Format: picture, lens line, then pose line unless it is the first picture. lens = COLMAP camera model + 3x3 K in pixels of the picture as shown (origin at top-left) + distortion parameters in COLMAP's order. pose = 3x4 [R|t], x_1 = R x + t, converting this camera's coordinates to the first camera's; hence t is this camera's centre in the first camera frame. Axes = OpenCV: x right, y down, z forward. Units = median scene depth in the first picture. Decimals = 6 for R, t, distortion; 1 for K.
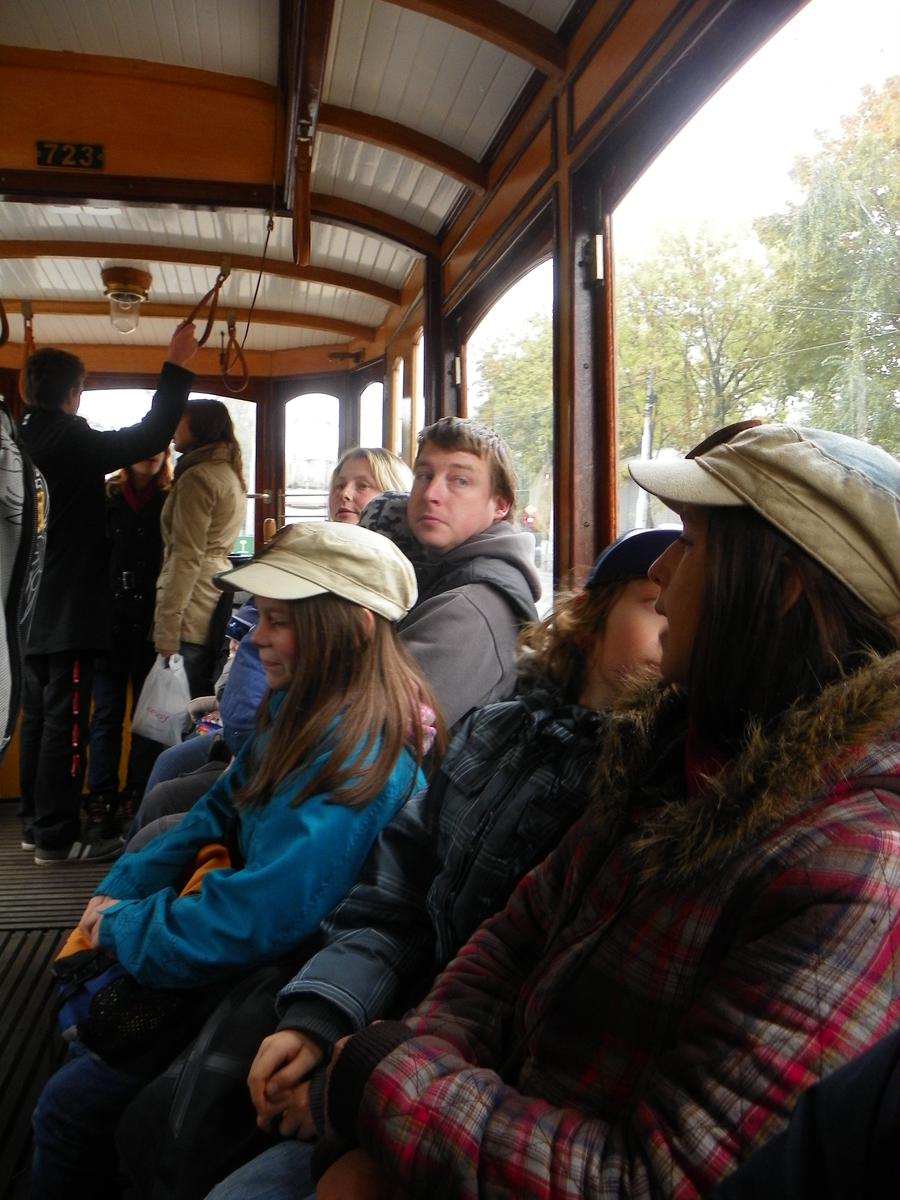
lens RADIAL K [[900.1, 0, 450.0], [0, 900.1, 600.0], [0, 0, 1]] dist [0.000453, -0.200963]
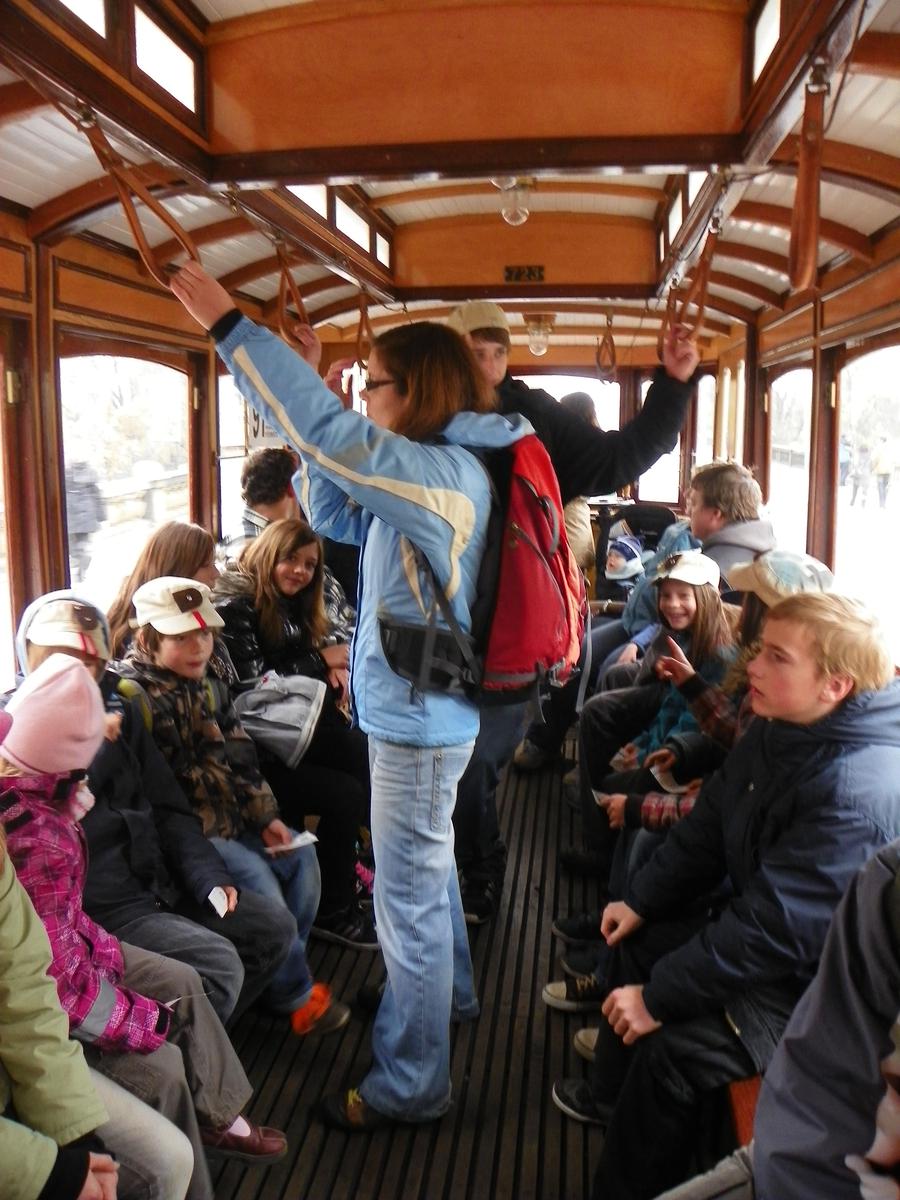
lens RADIAL K [[900.1, 0, 450.0], [0, 900.1, 600.0], [0, 0, 1]] dist [0.000453, -0.200963]
pose [[0.941629, 0.035428, -0.334783, 0.024766], [0.007765, 0.991897, 0.126806, -0.110741], [0.336563, -0.122004, 0.933724, -0.727923]]
